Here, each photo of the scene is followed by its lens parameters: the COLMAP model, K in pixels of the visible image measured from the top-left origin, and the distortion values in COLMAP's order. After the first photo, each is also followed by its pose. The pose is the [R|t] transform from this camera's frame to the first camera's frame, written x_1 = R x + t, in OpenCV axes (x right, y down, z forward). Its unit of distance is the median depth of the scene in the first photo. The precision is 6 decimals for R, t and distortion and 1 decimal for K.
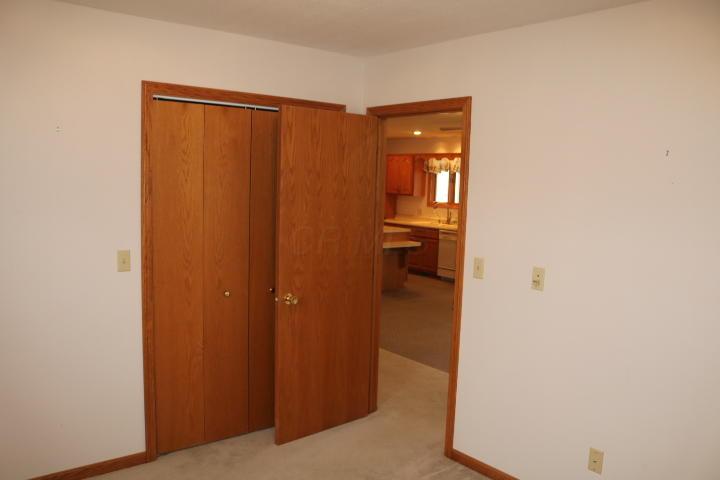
lens RADIAL K [[594.5, 0, 360.6], [0, 594.5, 235.1], [0, 0, 1]] dist [0.006405, 0.001171]
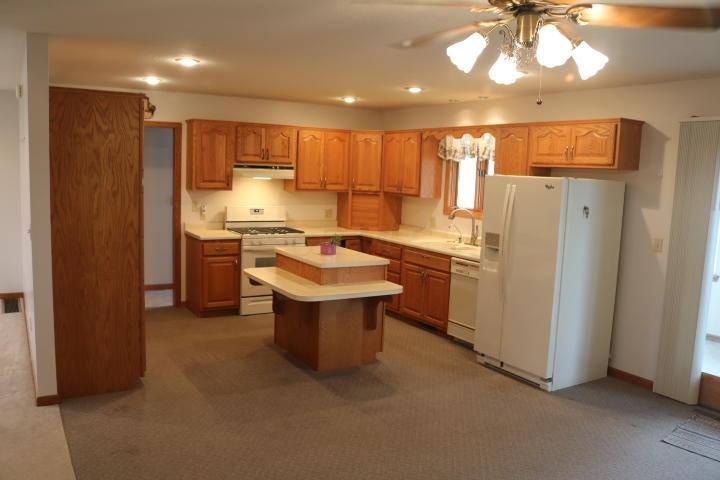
lens RADIAL K [[594.5, 0, 359.0], [0, 594.5, 247.3], [0, 0, 1]] dist [0.006405, 0.001171]
pose [[0.990386, 0.020501, -0.136803, 0.113485], [-0.015722, 0.999231, 0.035927, -0.035592], [0.137434, -0.033430, 0.989947, 0.380426]]
